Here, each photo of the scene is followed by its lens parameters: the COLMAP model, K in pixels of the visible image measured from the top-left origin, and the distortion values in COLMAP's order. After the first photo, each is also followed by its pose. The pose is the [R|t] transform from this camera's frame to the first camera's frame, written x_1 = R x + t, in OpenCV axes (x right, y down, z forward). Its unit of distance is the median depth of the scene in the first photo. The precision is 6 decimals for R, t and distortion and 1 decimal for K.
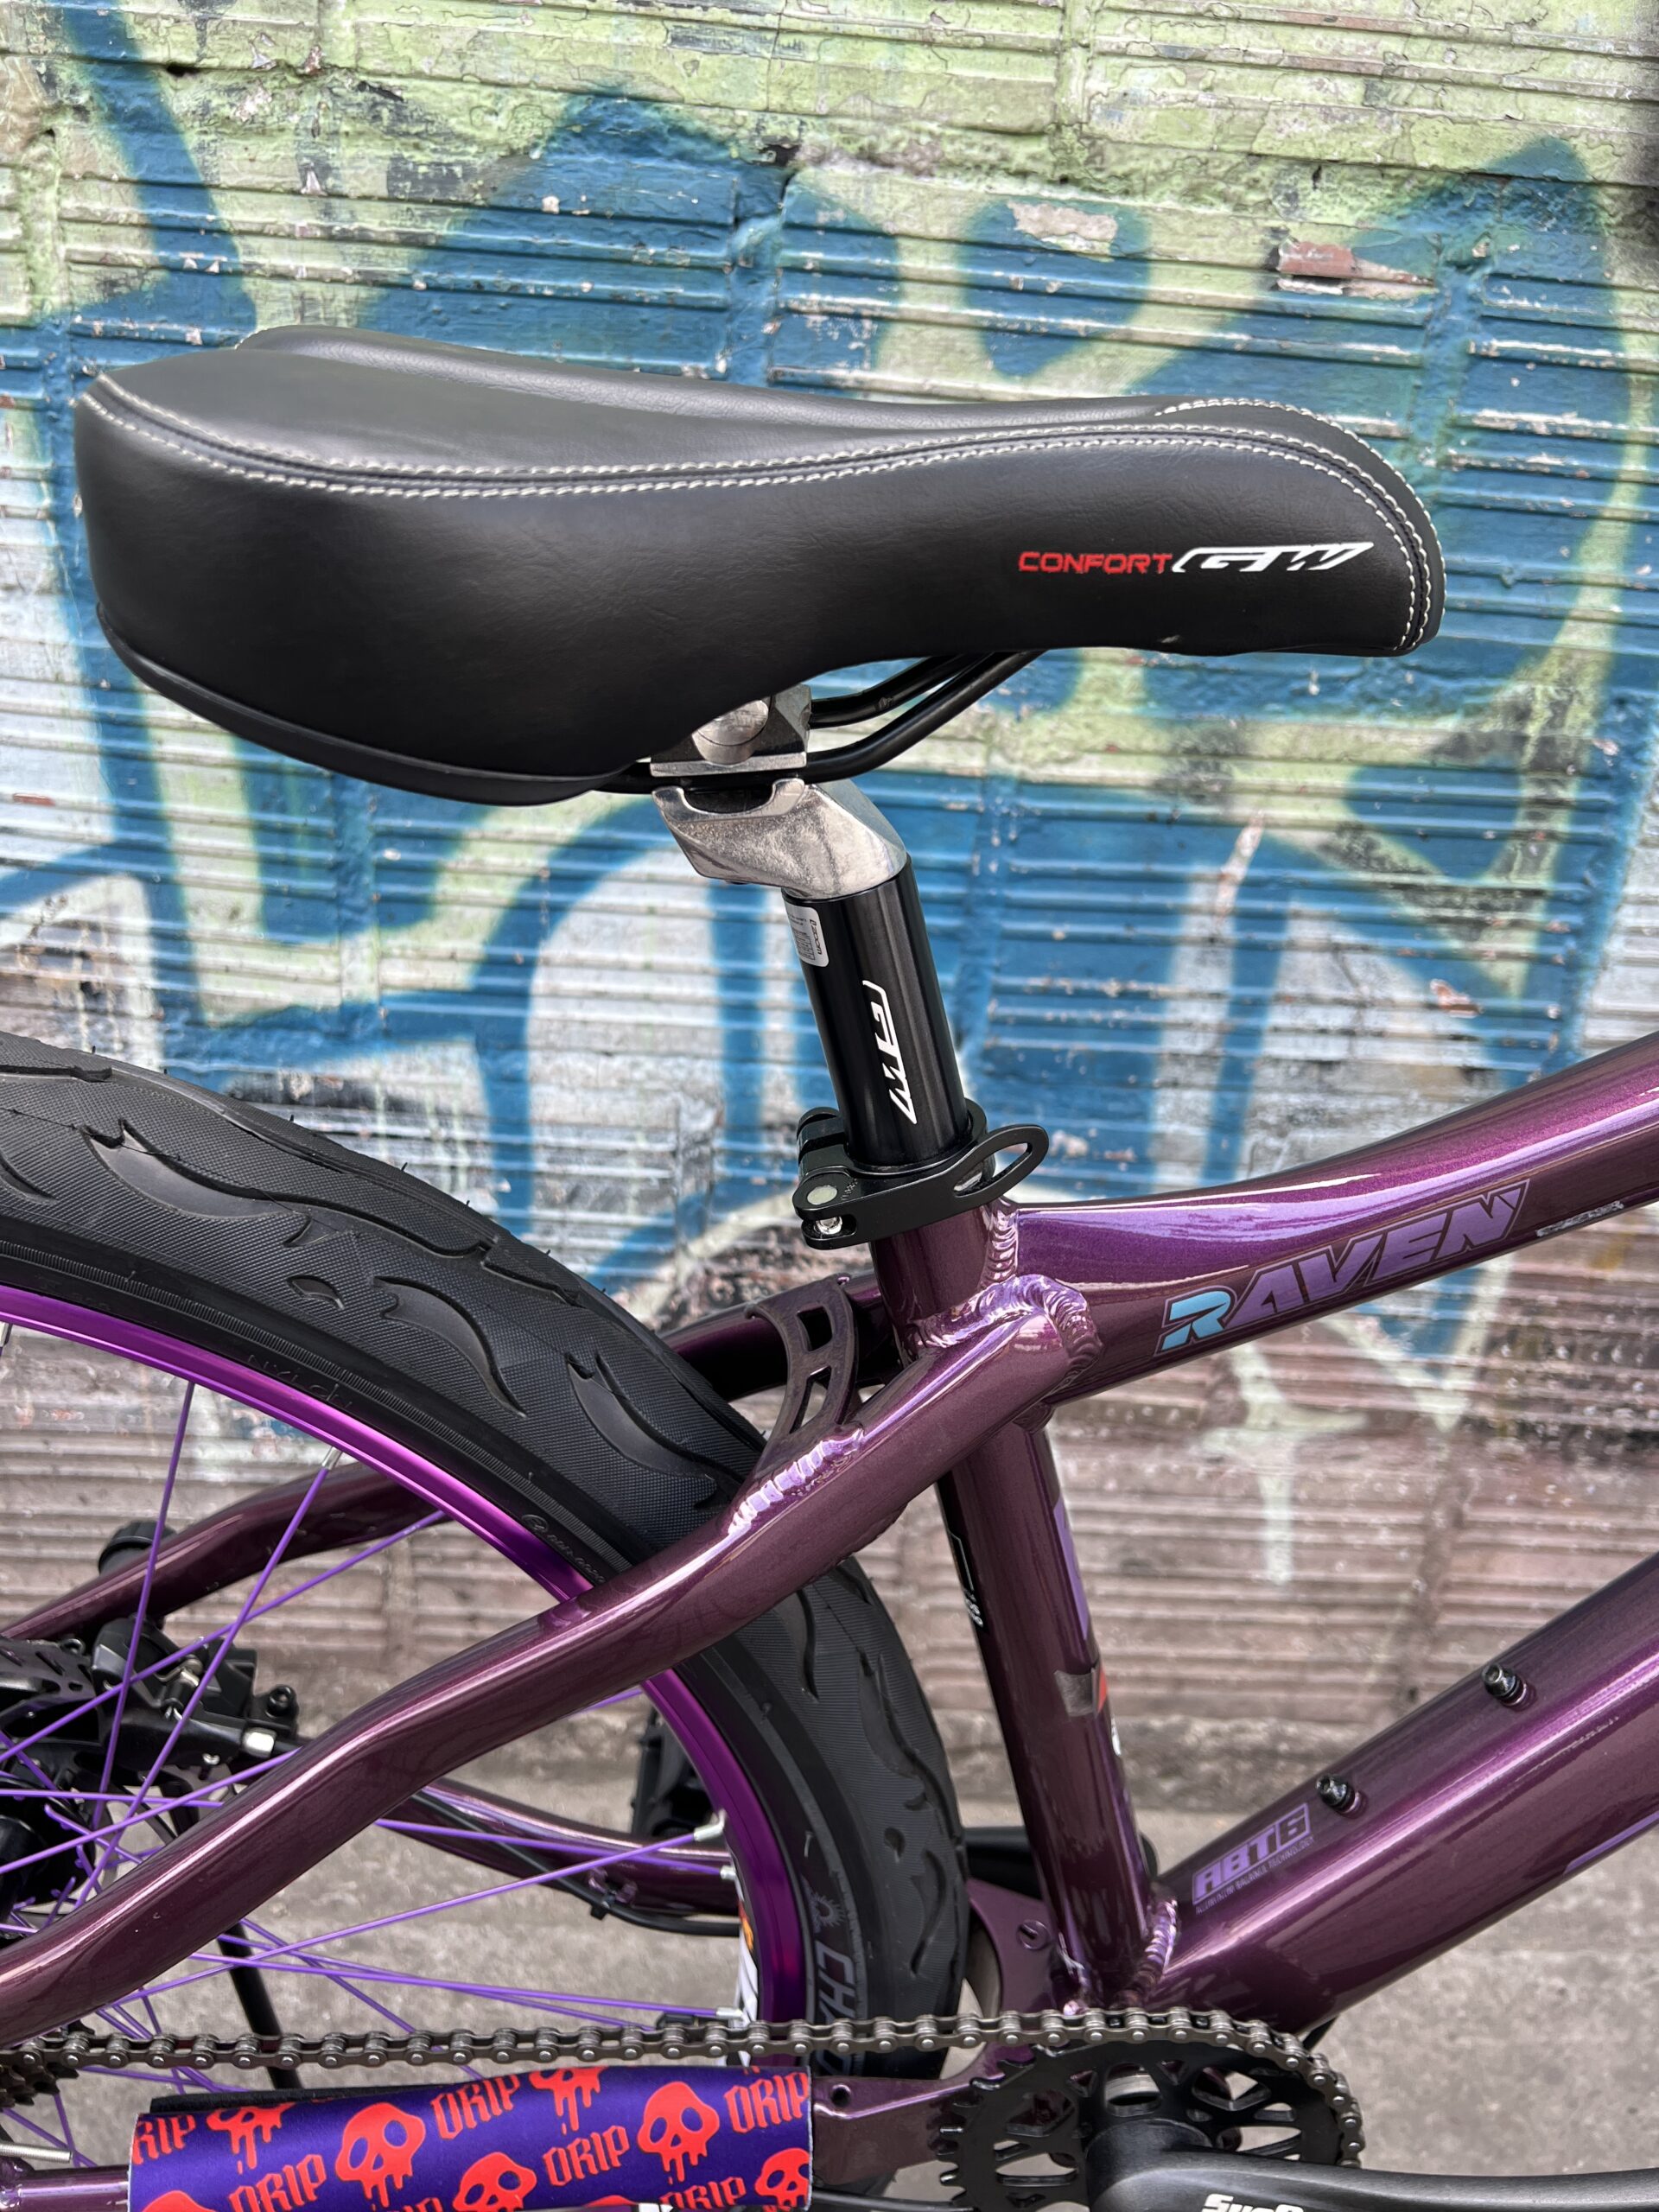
lens RADIAL K [[1673.1, 0, 829.5], [0, 1673.1, 1106.0], [0, 0, 1]] dist [0.055218, -0.066441]
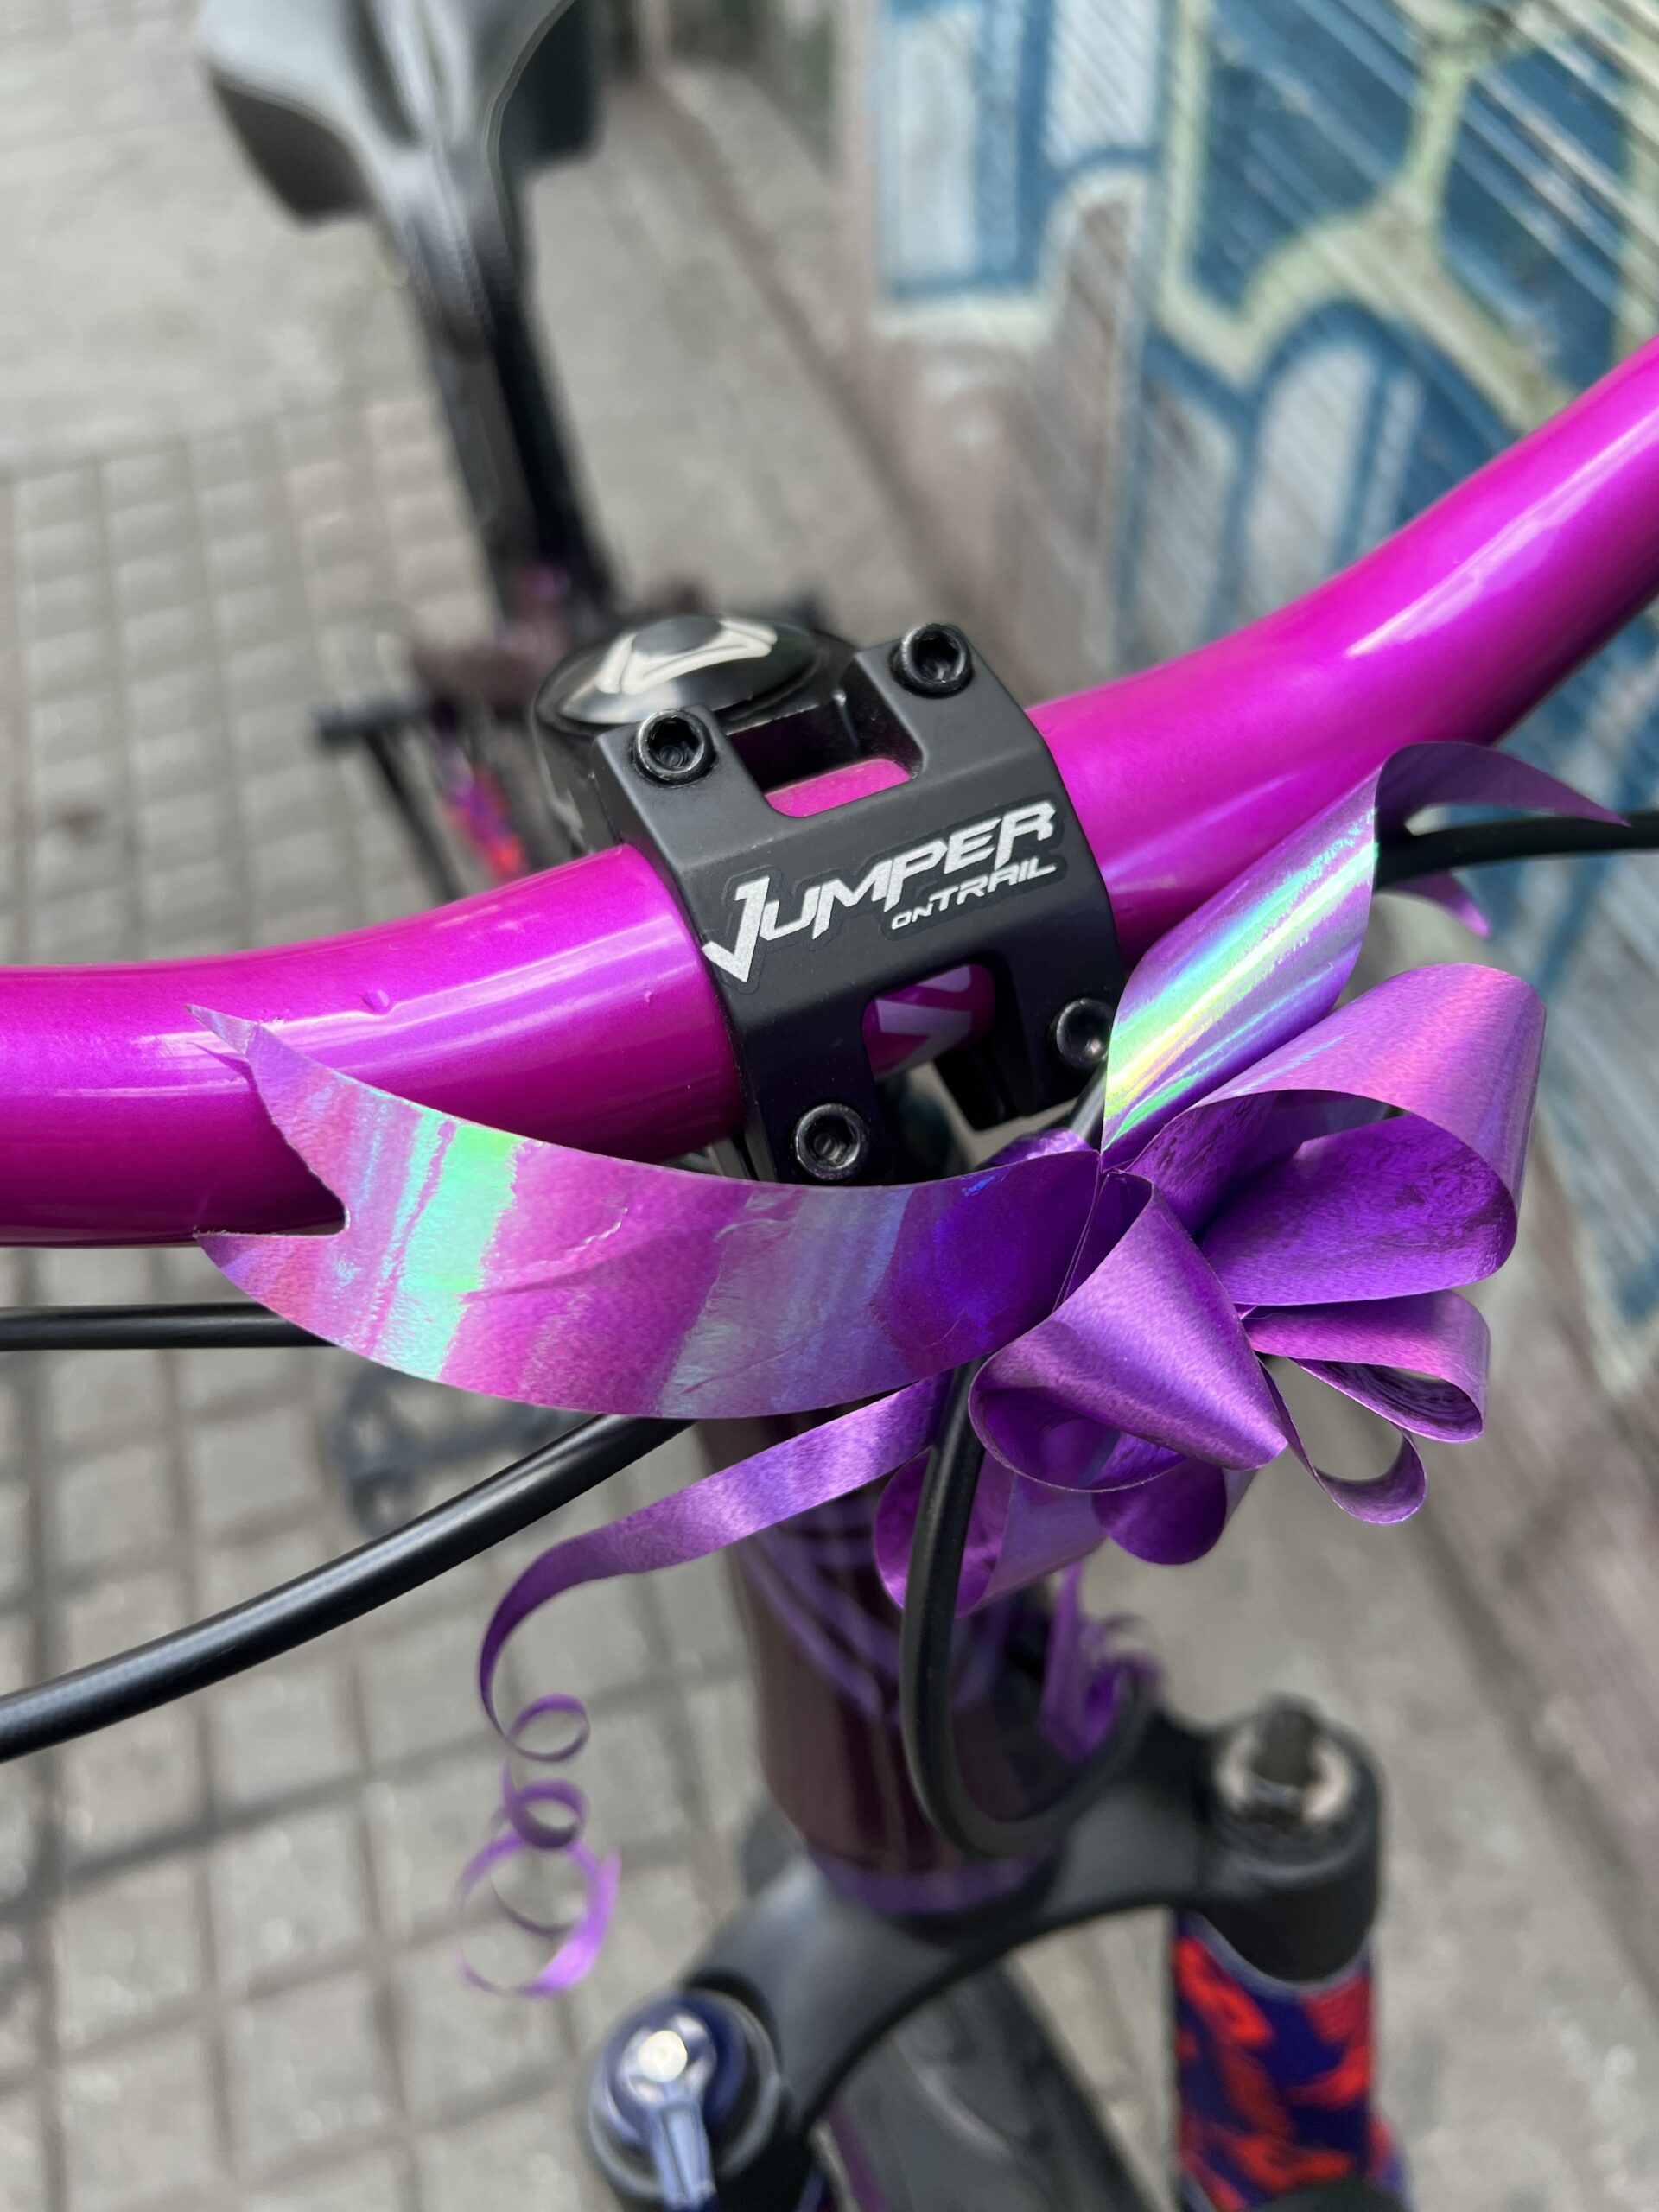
lens RADIAL K [[1728.0, 0, 833.2], [0, 1728.0, 1093.5], [0, 0, 1]] dist [0.044386, -0.089566]
pose [[0.267040, 0.726407, -0.633263, 0.820724], [-0.351331, 0.685284, 0.637928, -0.404776], [0.897361, 0.052132, 0.438208, 0.254325]]
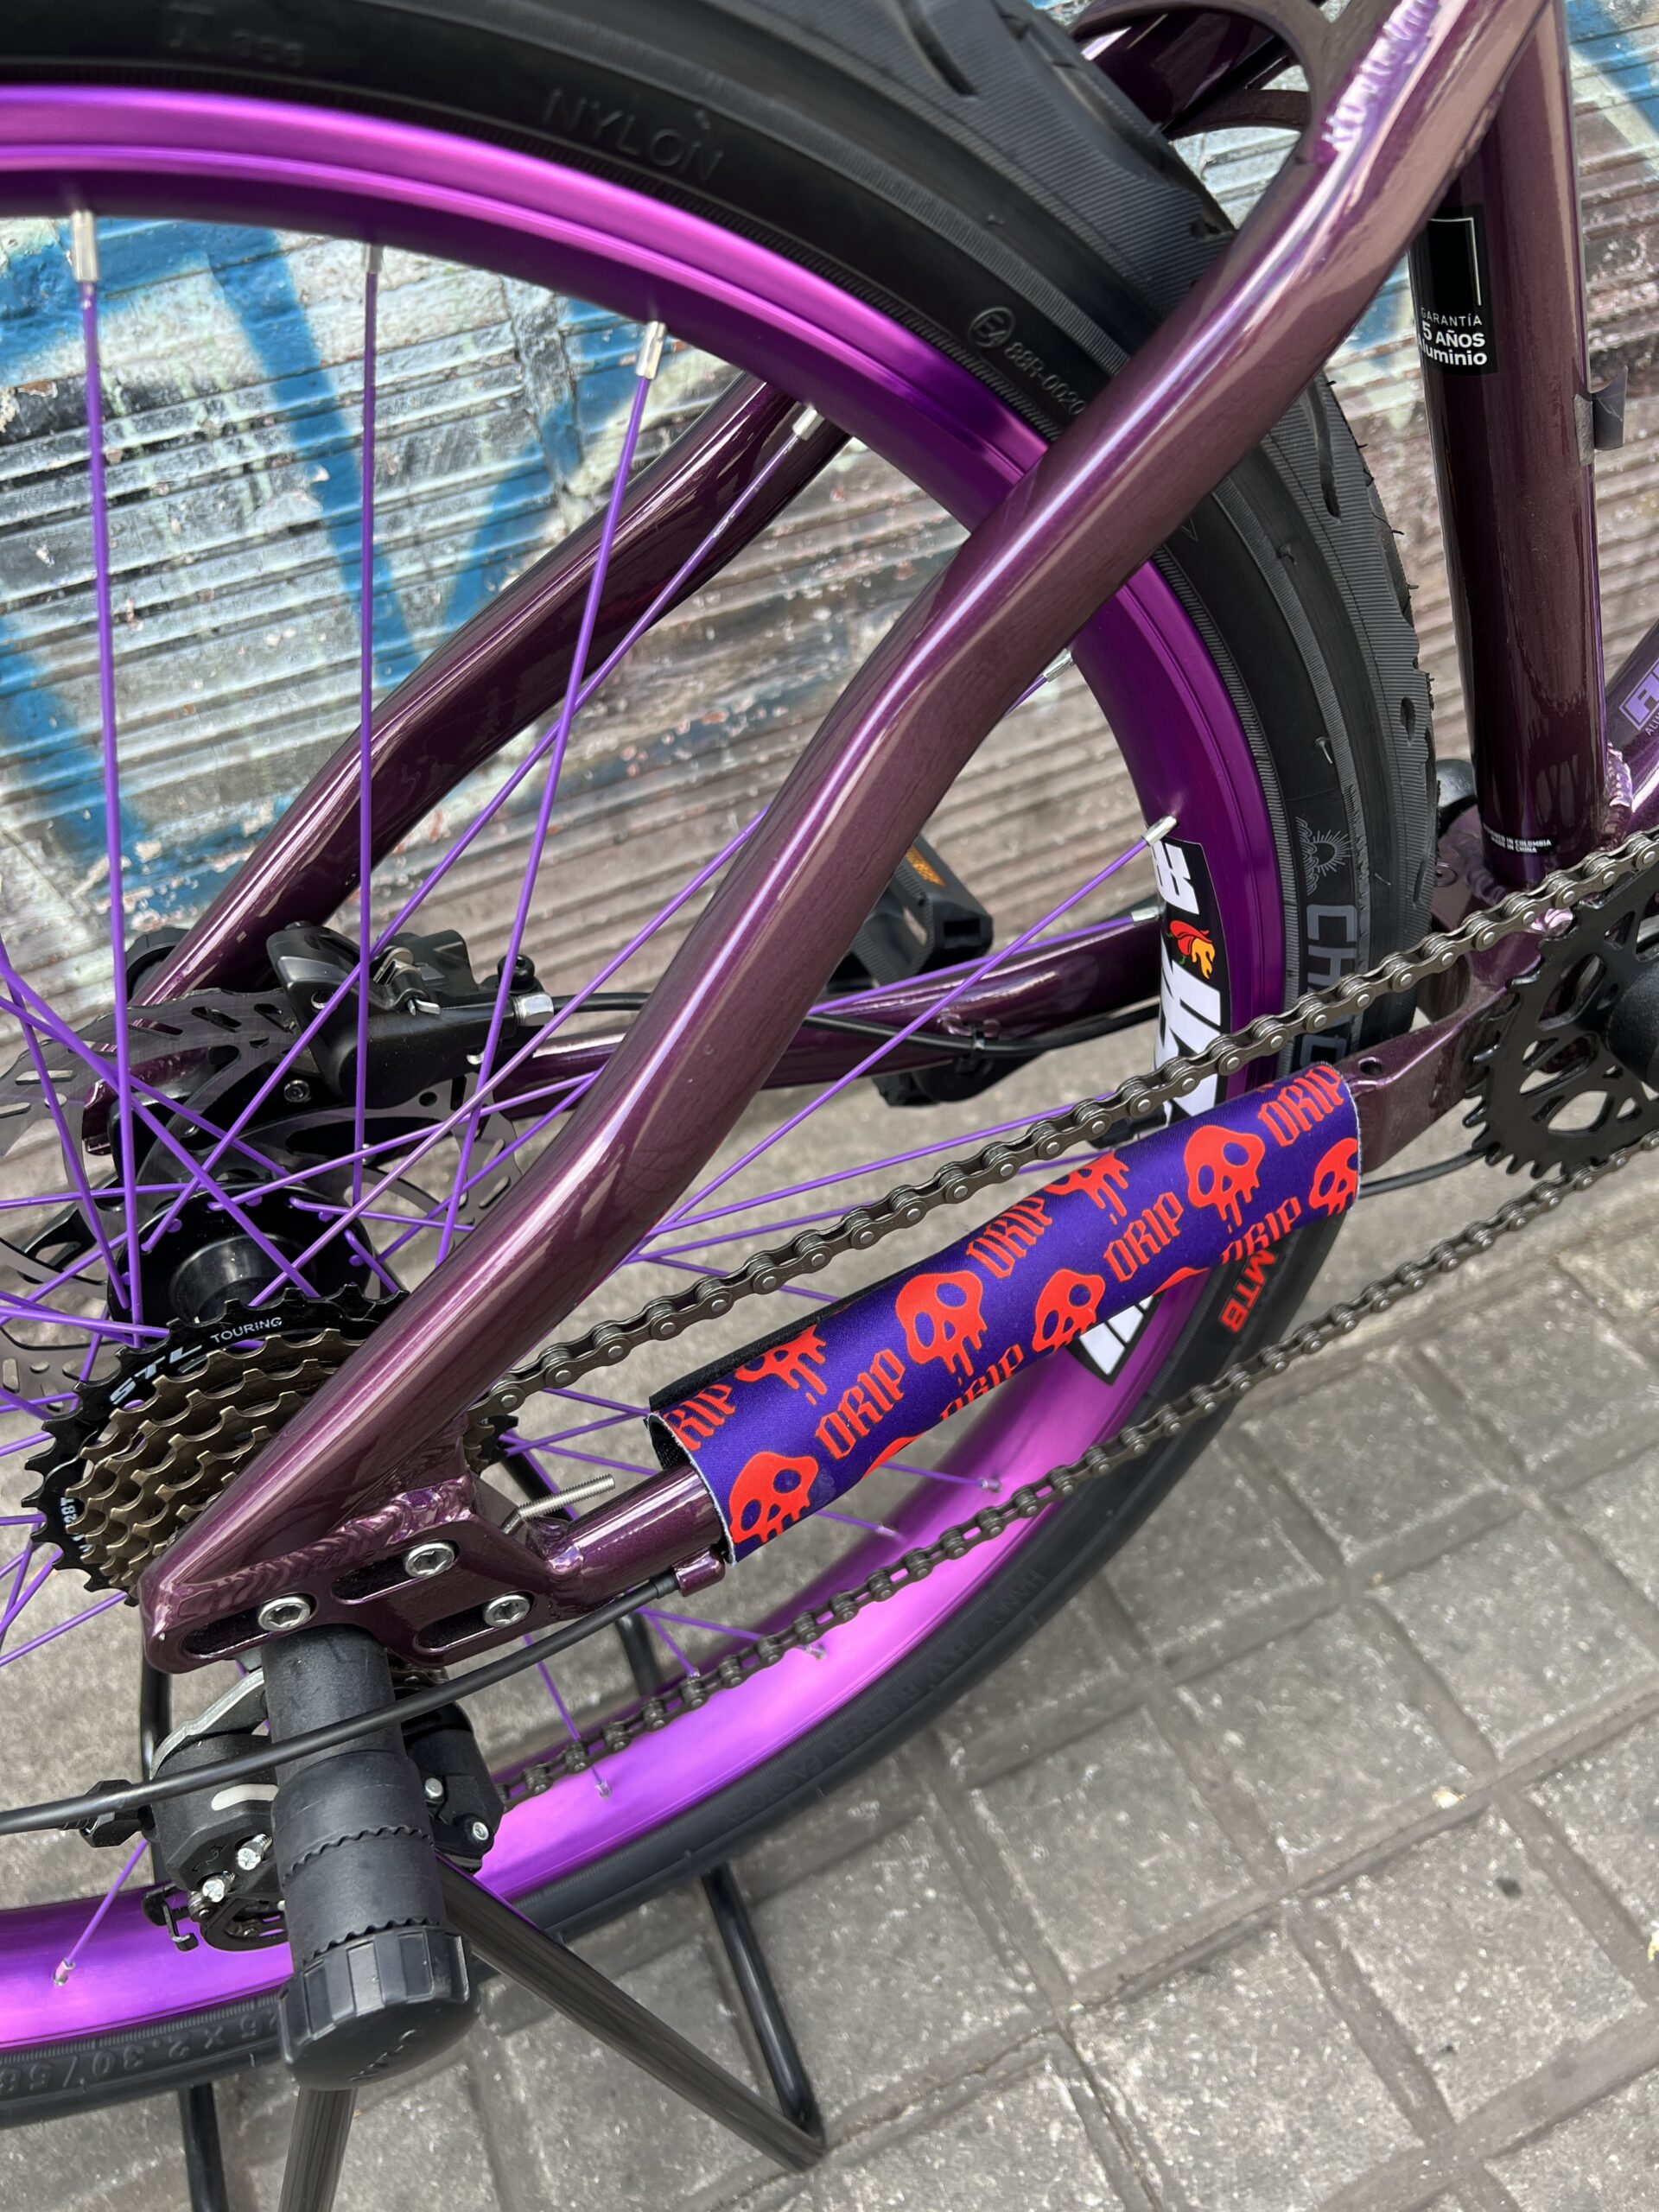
lens RADIAL K [[1674.8, 0, 835.9], [0, 1674.8, 1102.7], [0, 0, 1]] dist [0.040550, -0.060822]
pose [[0.902257, -0.395212, 0.172453, -0.242647], [0.331834, 0.891784, 0.307583, 0.154036], [-0.275351, -0.220293, 0.935763, 0.168599]]
